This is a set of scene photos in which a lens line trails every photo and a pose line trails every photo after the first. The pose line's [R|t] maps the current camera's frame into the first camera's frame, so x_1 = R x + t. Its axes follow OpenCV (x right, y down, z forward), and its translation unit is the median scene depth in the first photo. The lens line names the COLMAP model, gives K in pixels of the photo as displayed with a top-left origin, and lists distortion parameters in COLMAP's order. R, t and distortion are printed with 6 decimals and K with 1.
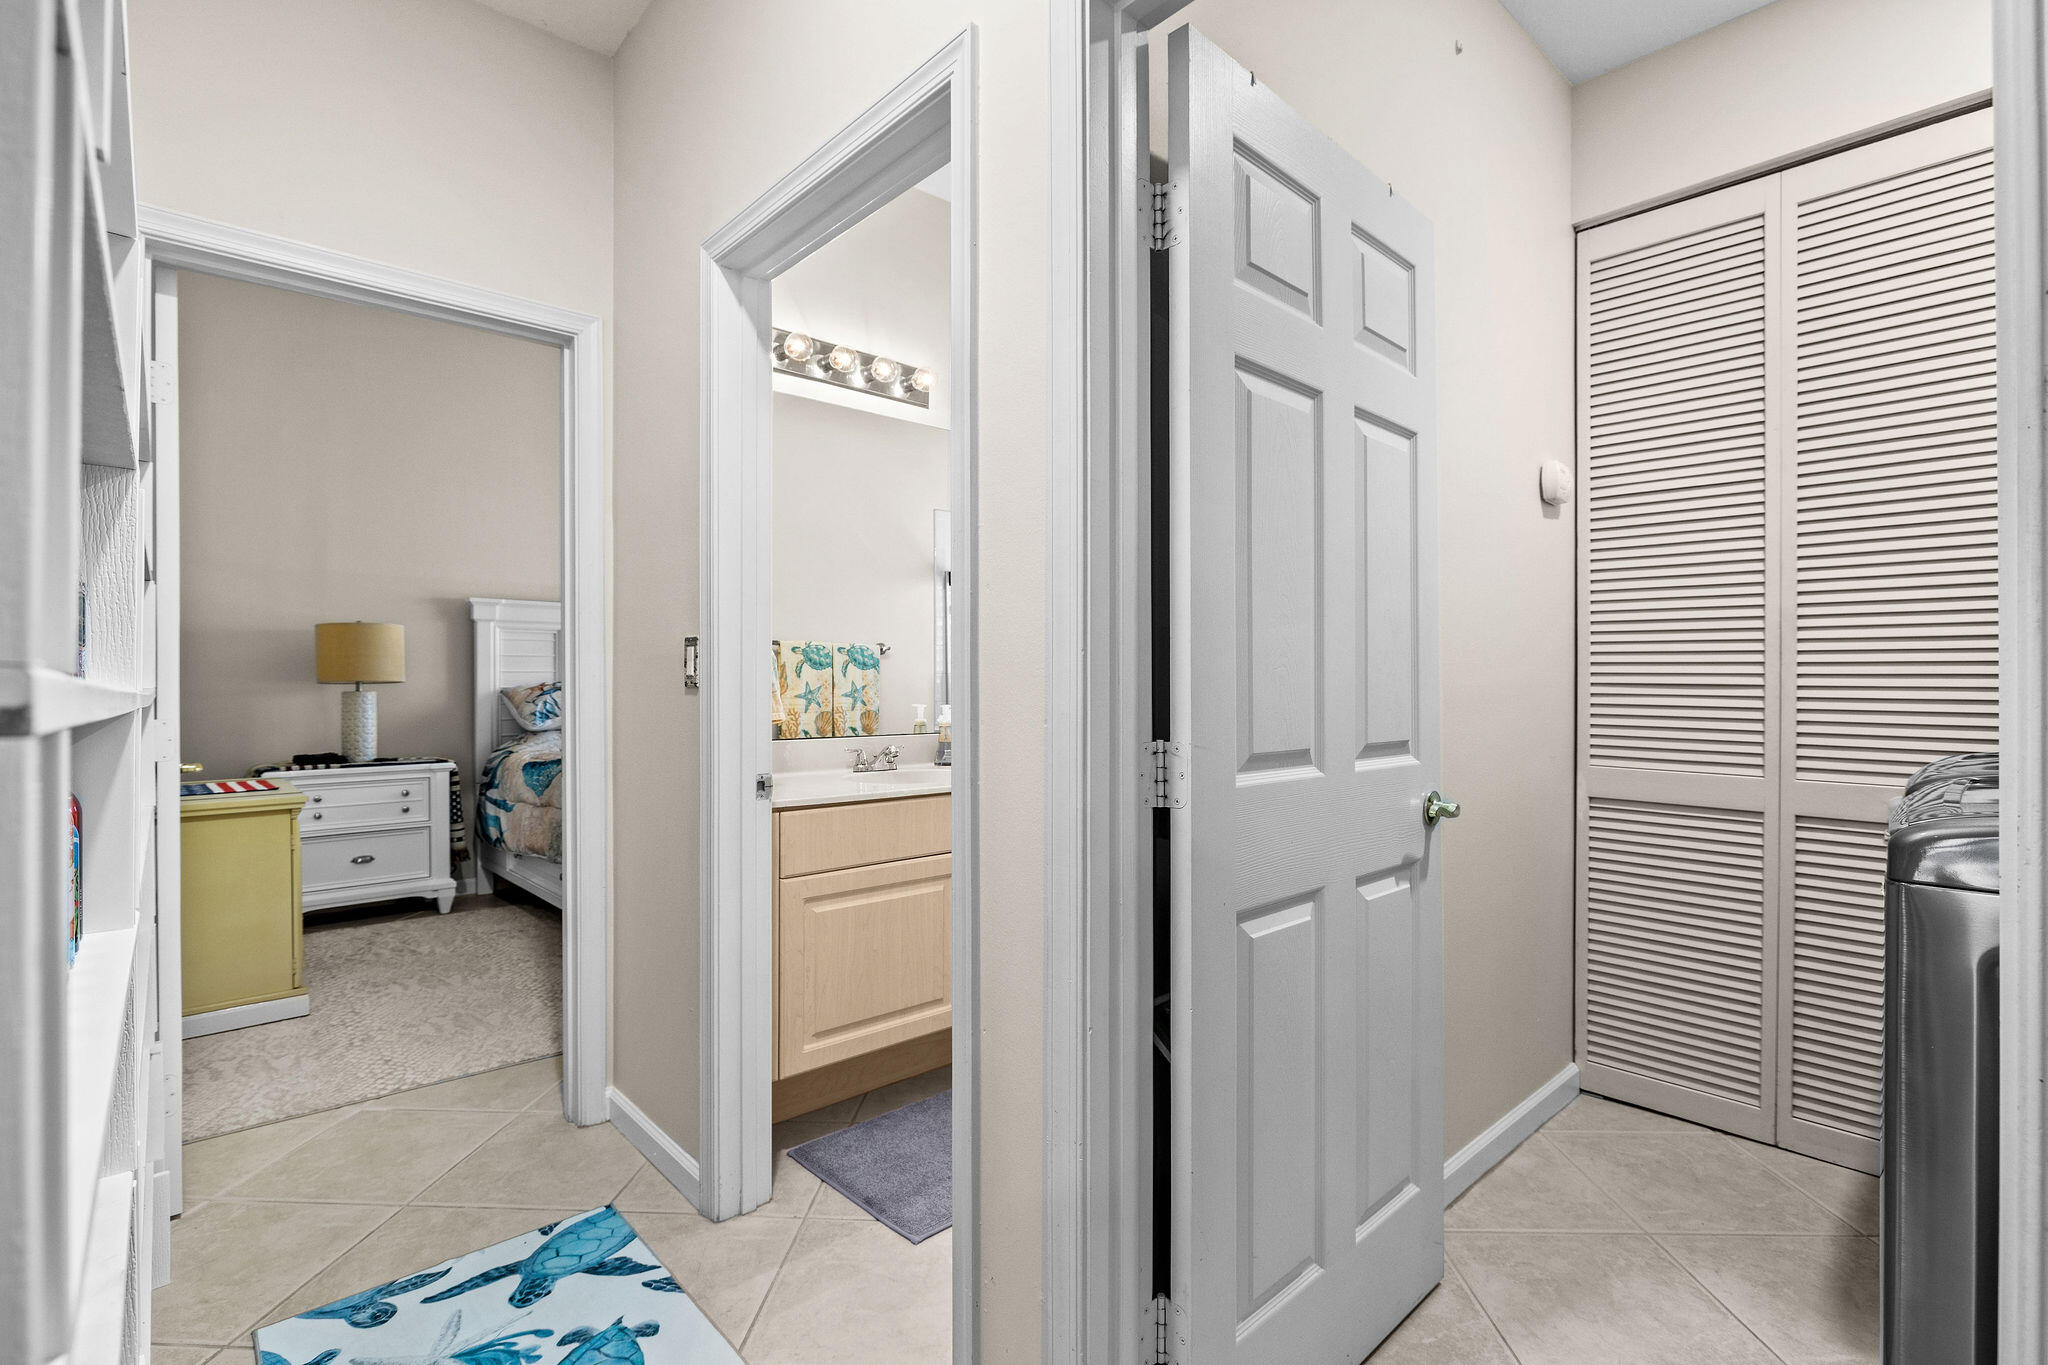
lens RADIAL K [[942.5, 0, 1018.2], [0, 942.5, 686.7], [0, 0, 1]] dist [-0.003948, -0.000023]
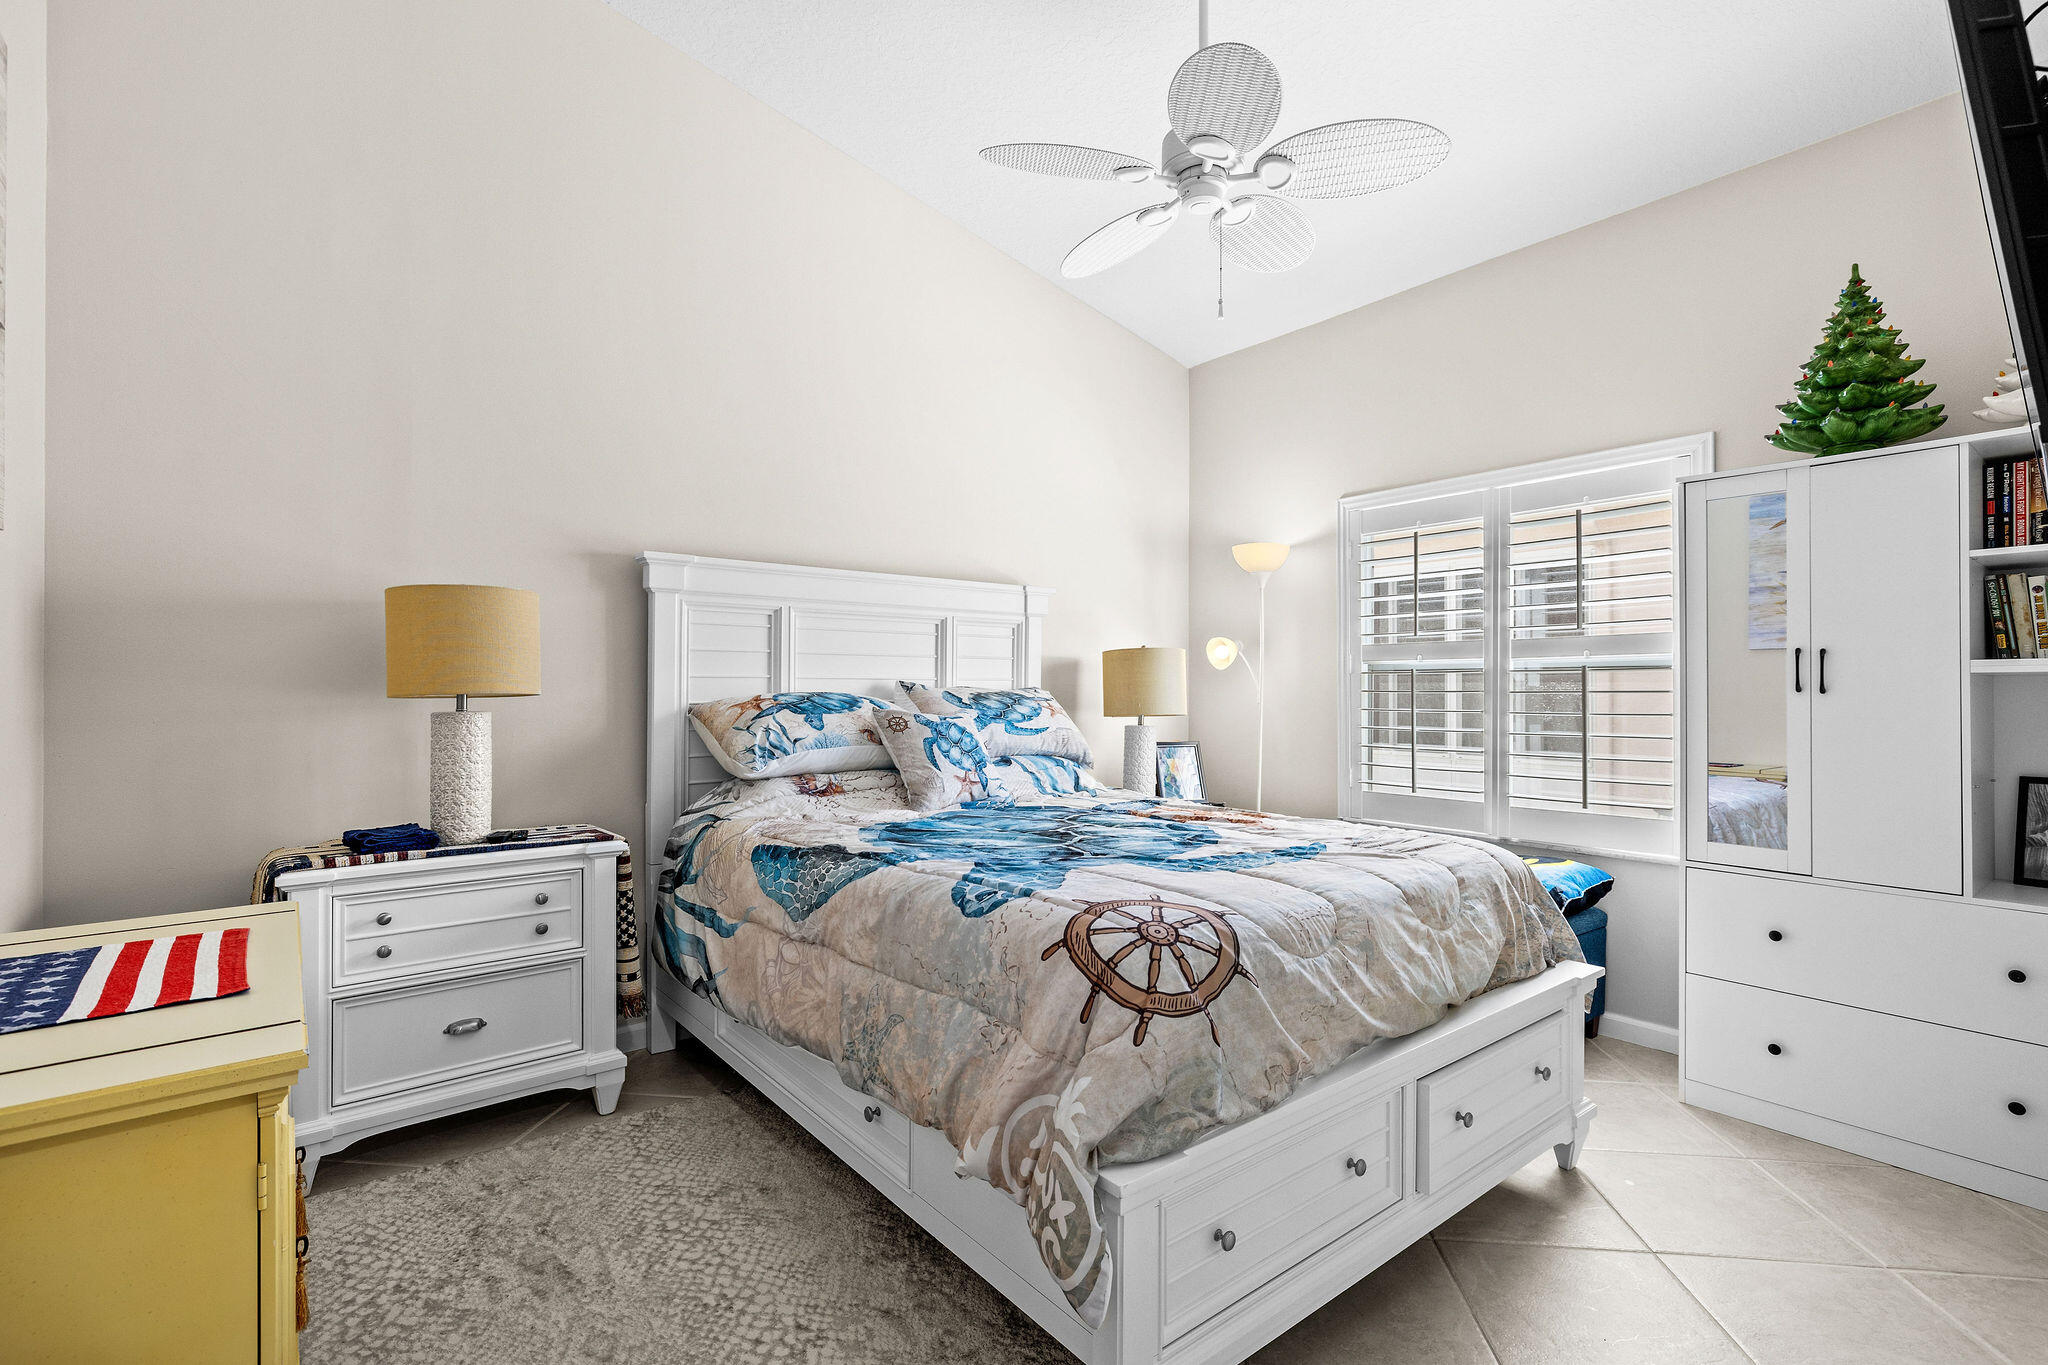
lens RADIAL K [[944.3, 0, 1032.5], [0, 944.3, 683.8], [0, 0, 1]] dist [-0.004582, 0.000564]
pose [[0.997590, 0.004248, -0.069257, -0.318160], [-0.004981, 0.999933, -0.010409, -0.006967], [0.069209, 0.010729, 0.997545, 0.456229]]
